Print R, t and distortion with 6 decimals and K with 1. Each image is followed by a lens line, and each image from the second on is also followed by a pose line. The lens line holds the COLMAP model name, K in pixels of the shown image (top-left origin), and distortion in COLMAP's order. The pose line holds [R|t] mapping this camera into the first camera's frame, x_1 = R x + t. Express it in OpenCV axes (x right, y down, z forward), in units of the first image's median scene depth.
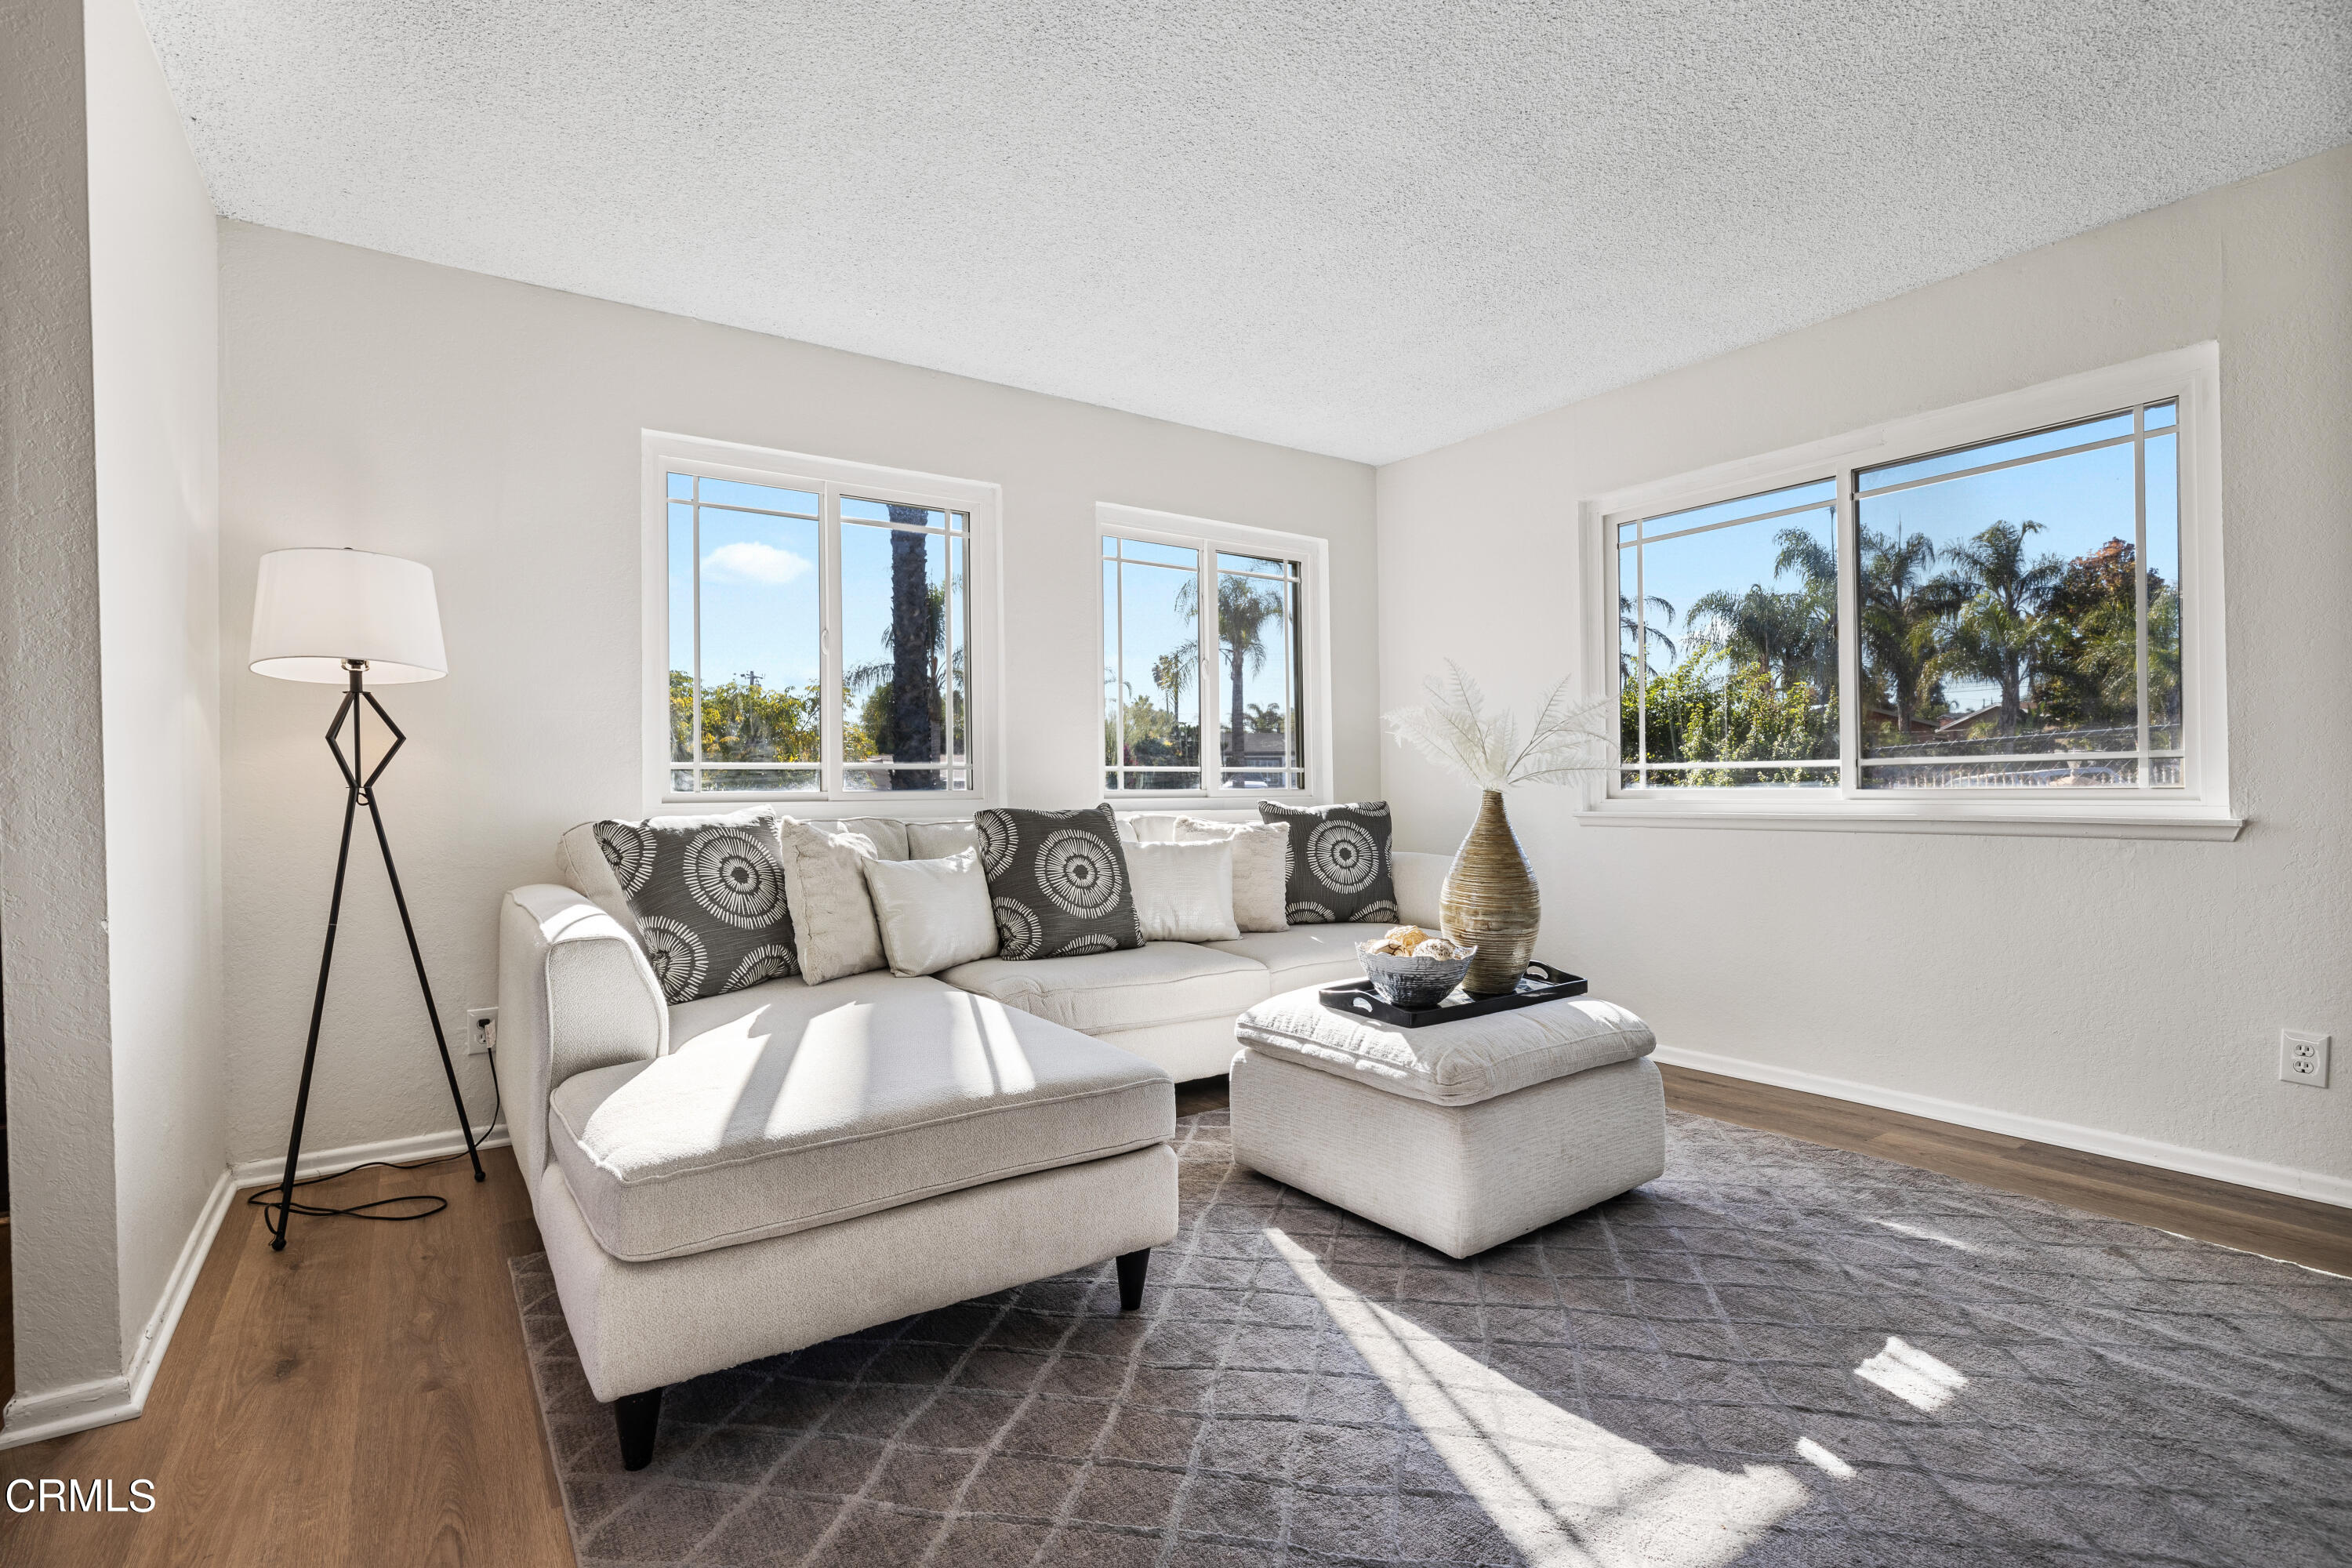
lens RADIAL K [[1116.4, 0, 1160.6], [0, 1116.4, 790.1], [0, 0, 1]] dist [-0.009284, 0.001683]
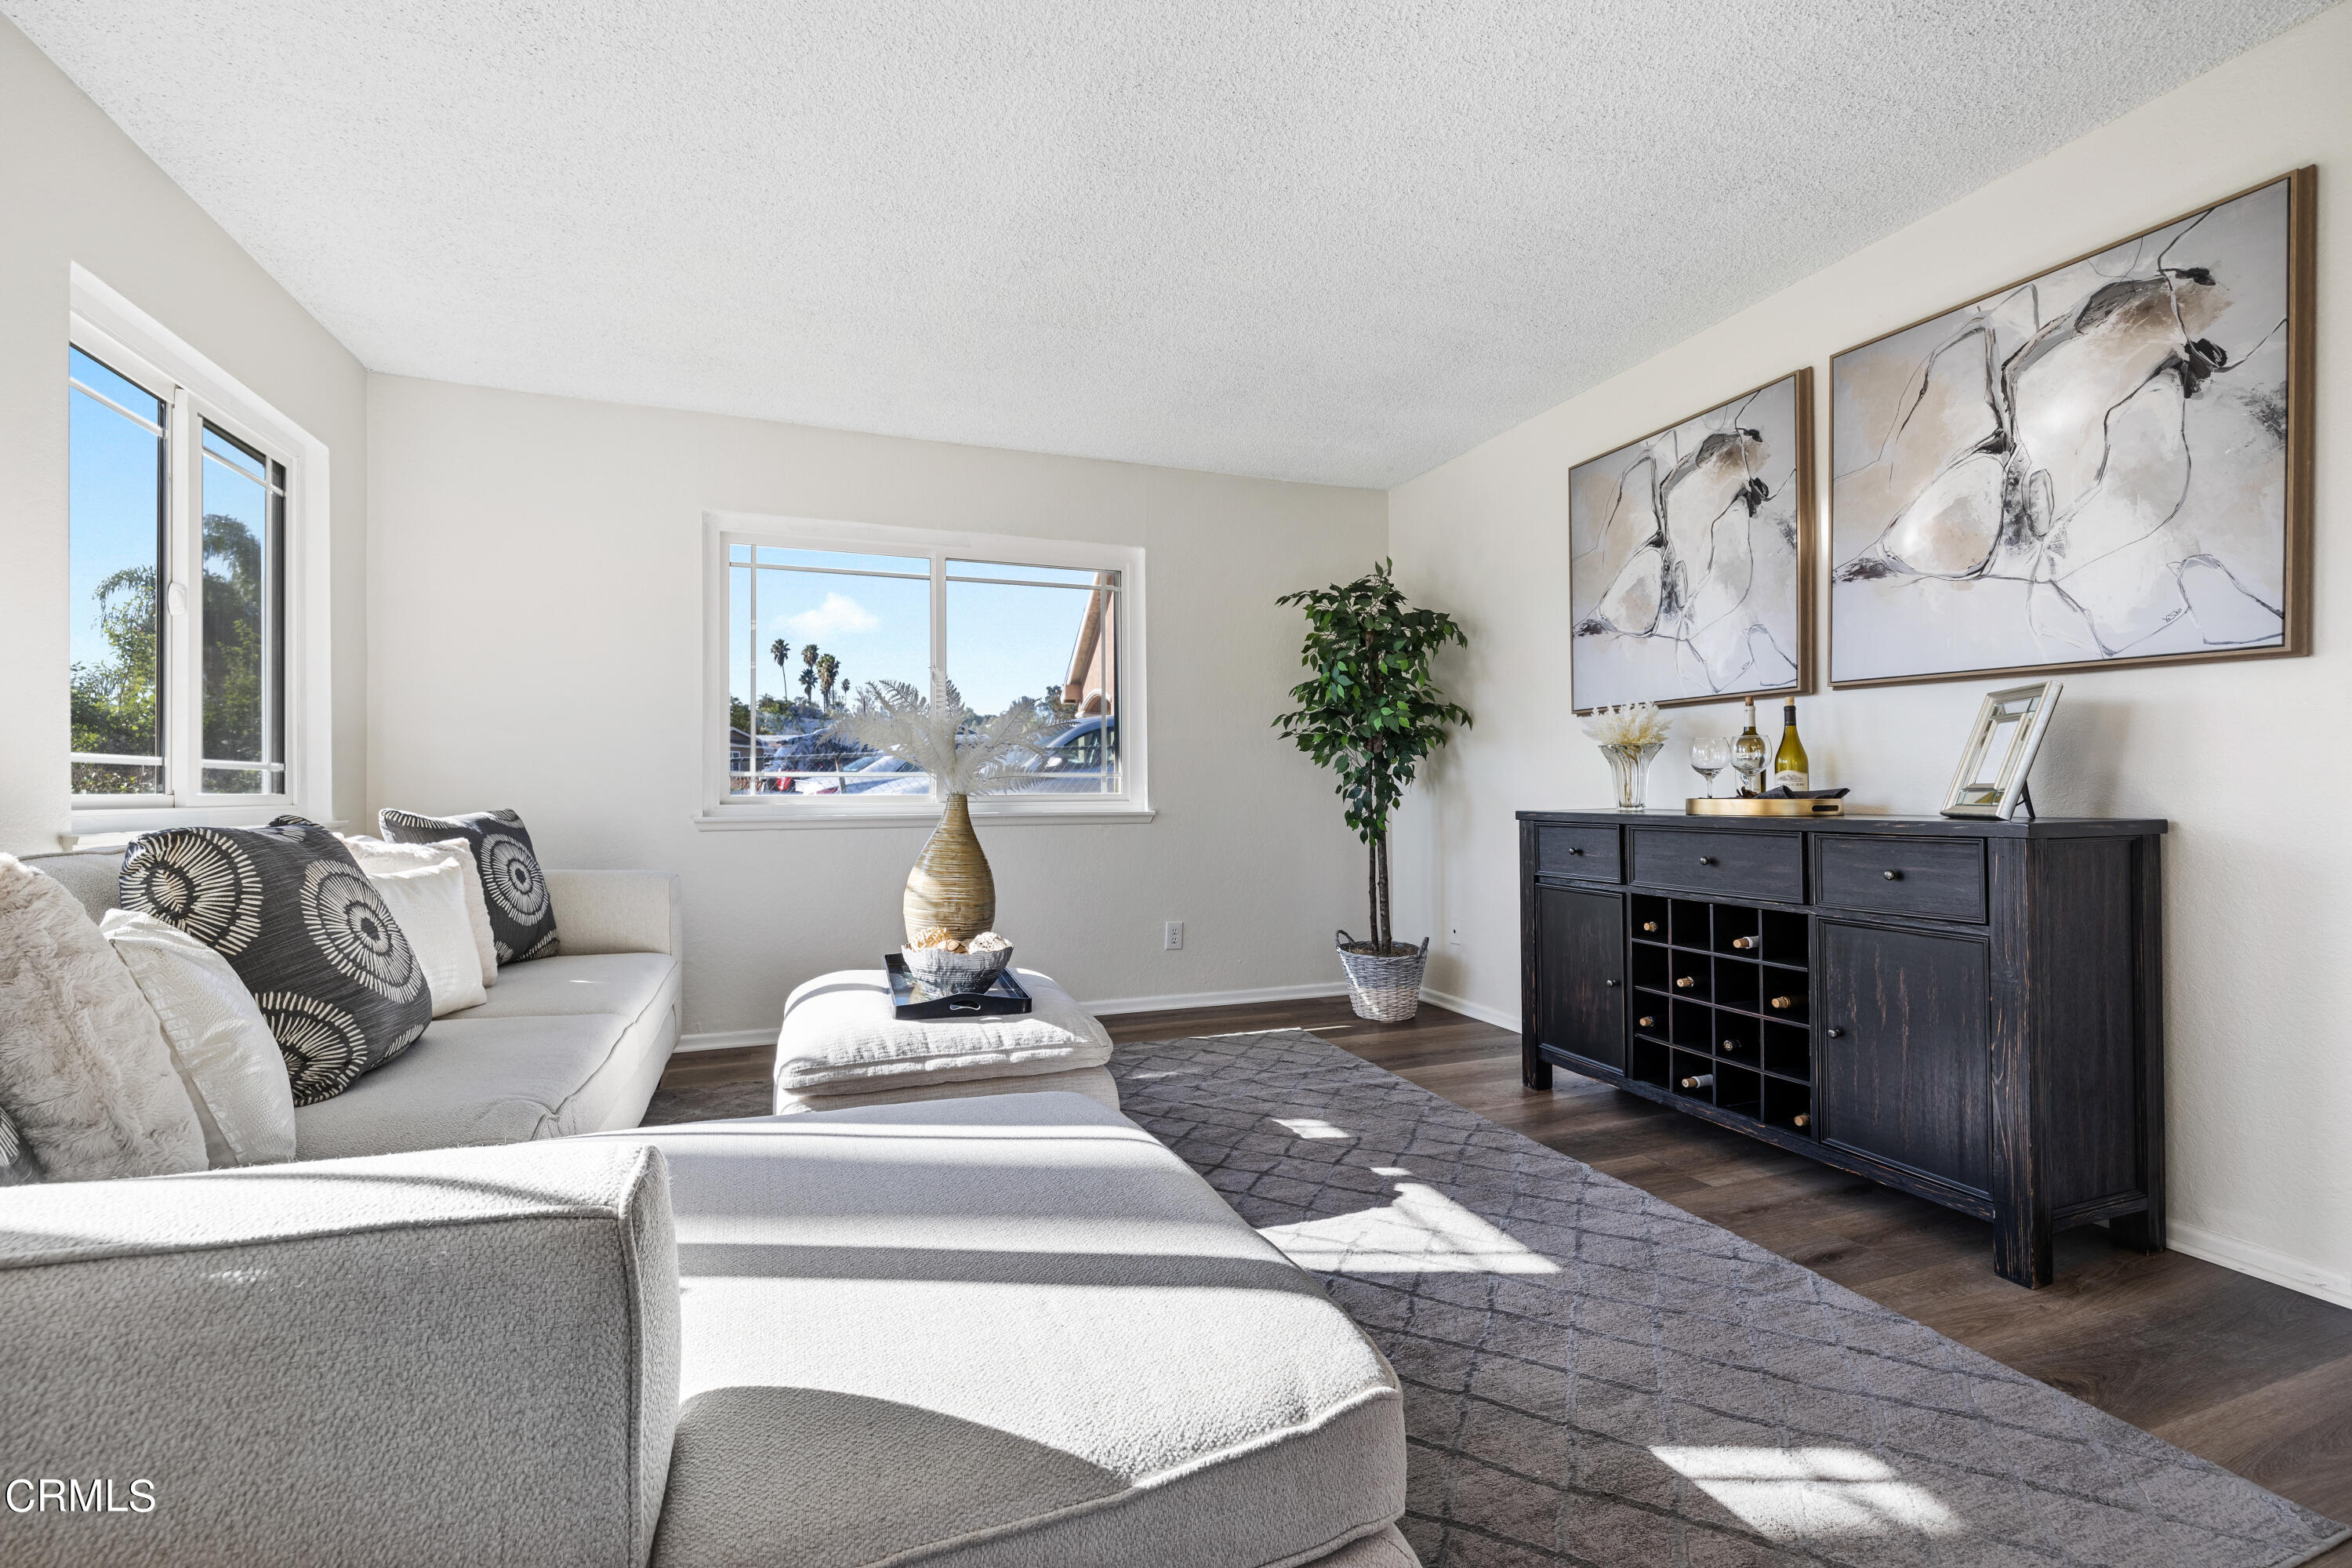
lens RADIAL K [[1002.3, 0, 1171.2], [0, 1002.3, 780.9], [0, 0, 1]] dist [-0.002003, 0.000009]
pose [[0.232818, 0.016887, 0.972374, -0.601451], [0.000958, 0.999845, -0.017593, 0.003814], [-0.972520, 0.005027, 0.232766, 0.548847]]
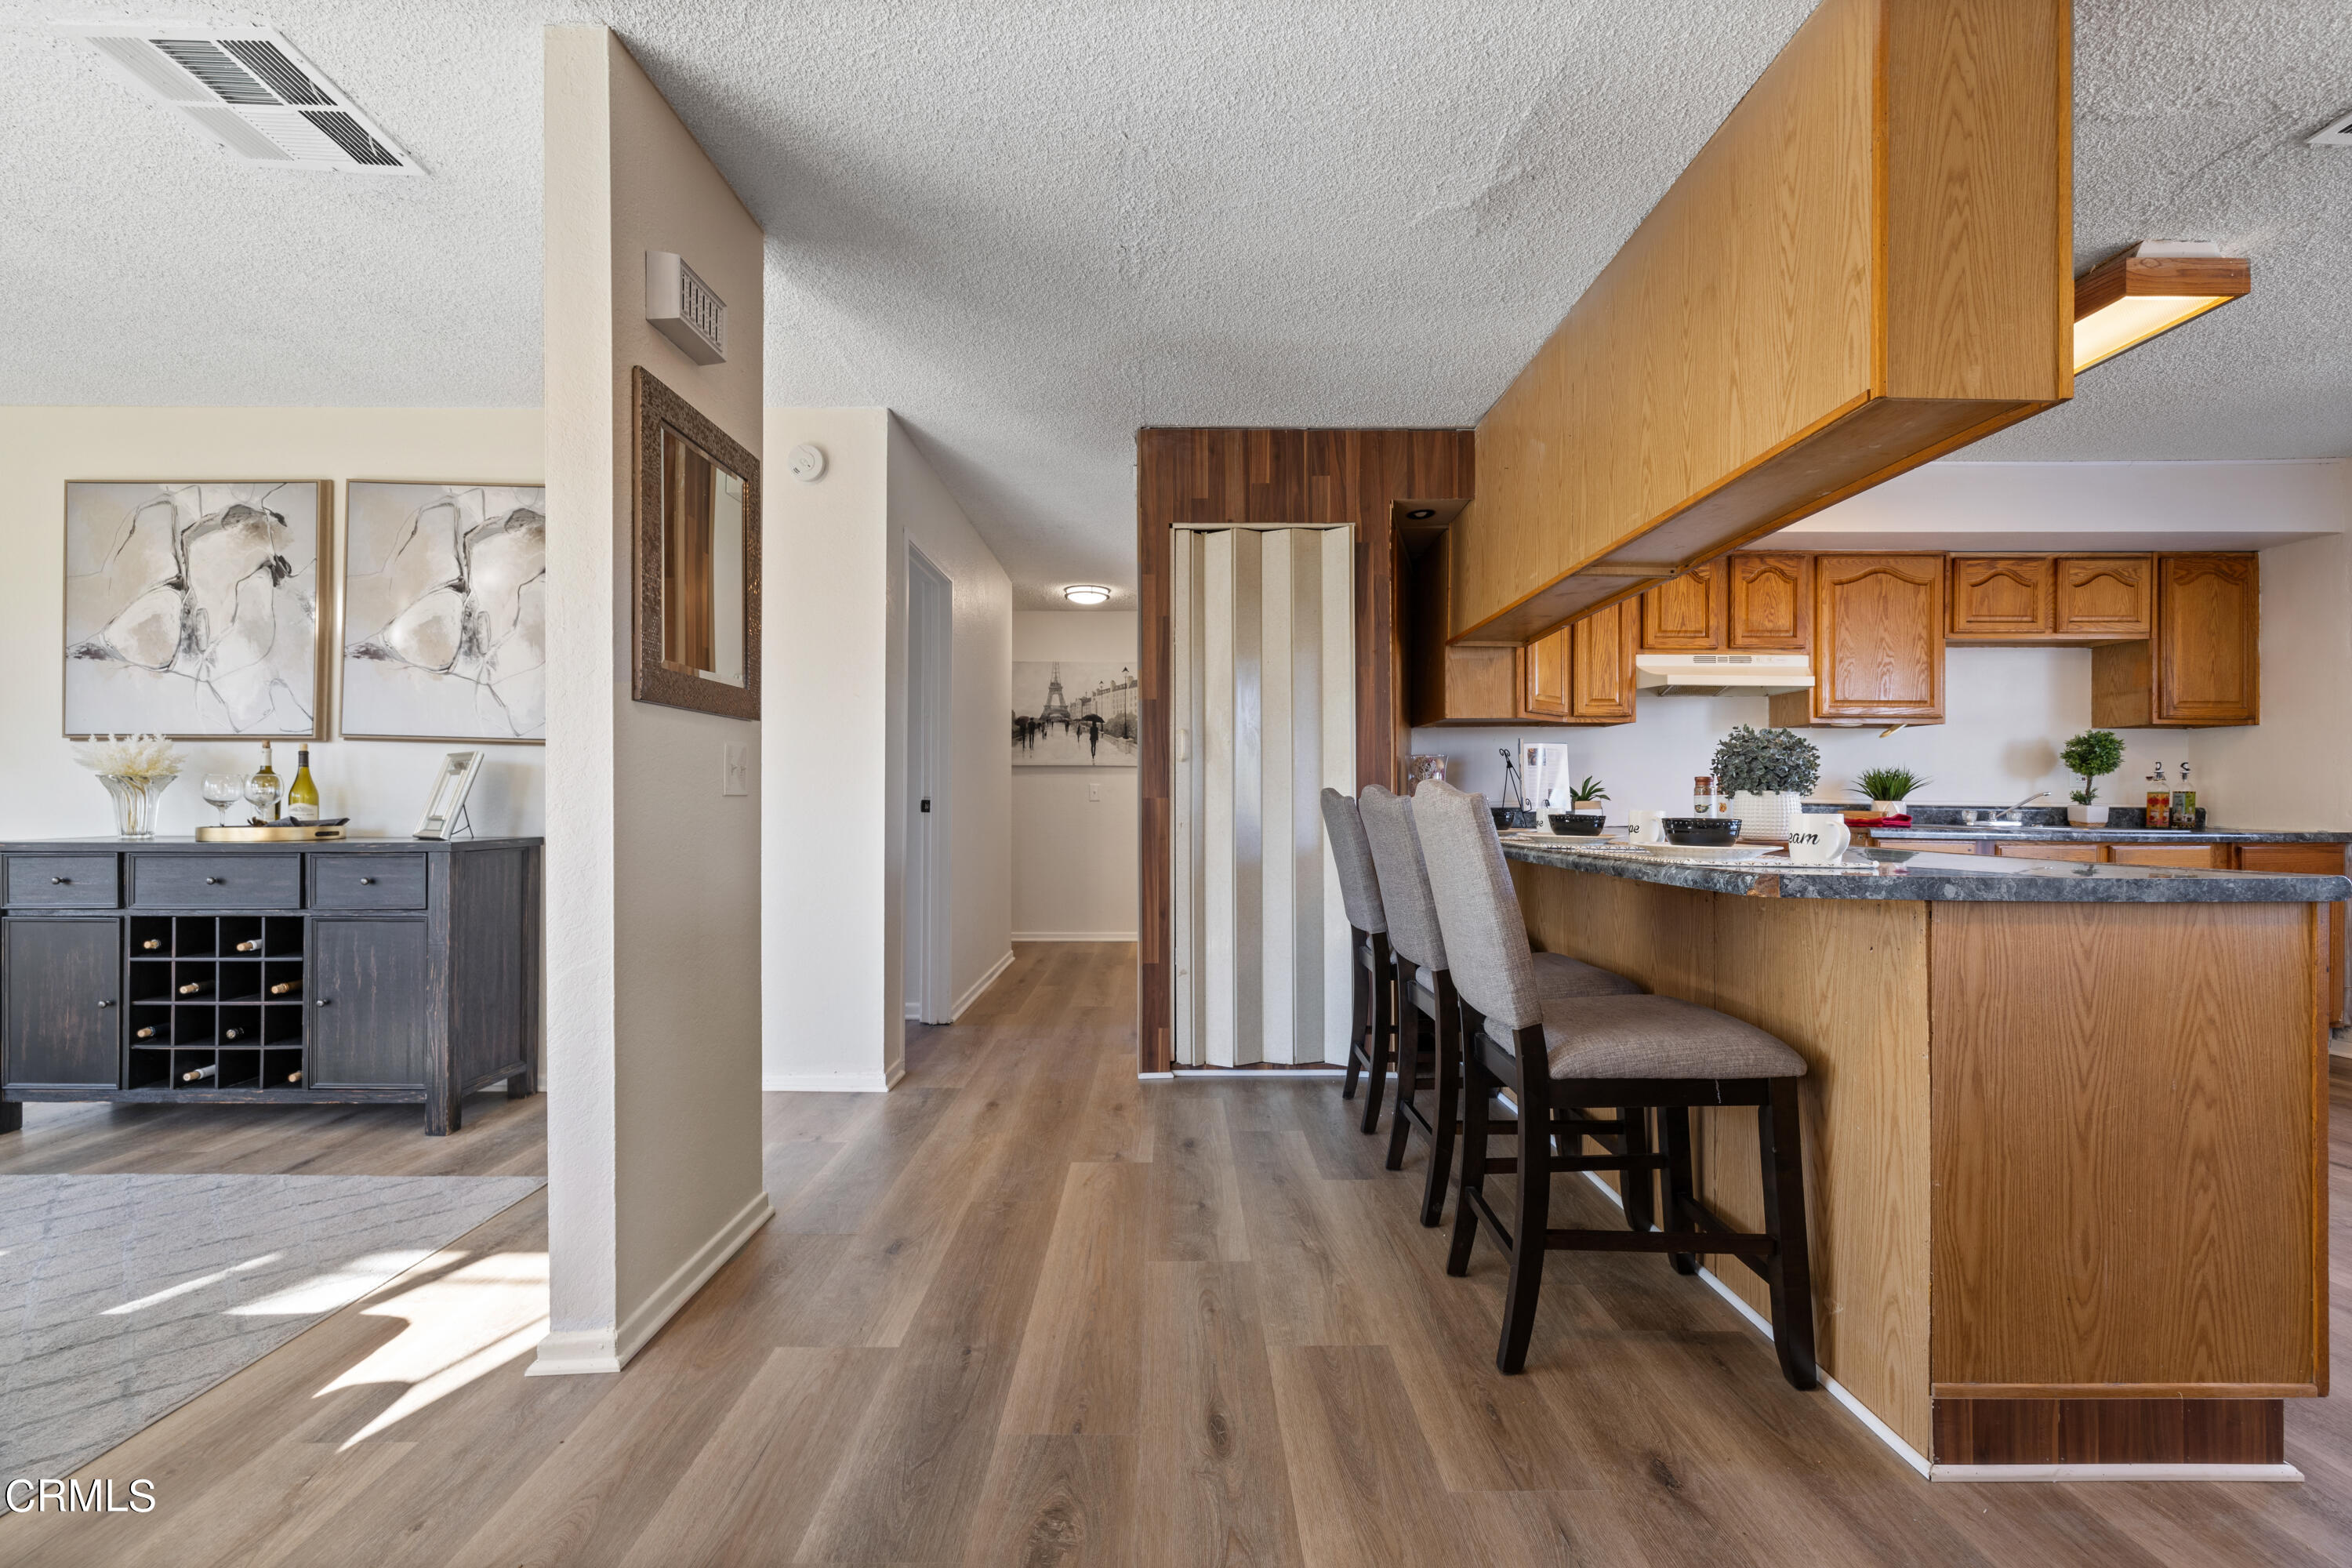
lens RADIAL K [[1002.3, 0, 1180.5], [0, 1002.3, 791.4], [0, 0, 1]] dist [-0.002003, 0.000009]
pose [[-0.828436, 0.013603, 0.559919, -1.045035], [0.004474, 0.999834, -0.017670, -0.010274], [-0.560066, -0.012133, -0.828359, 0.593628]]
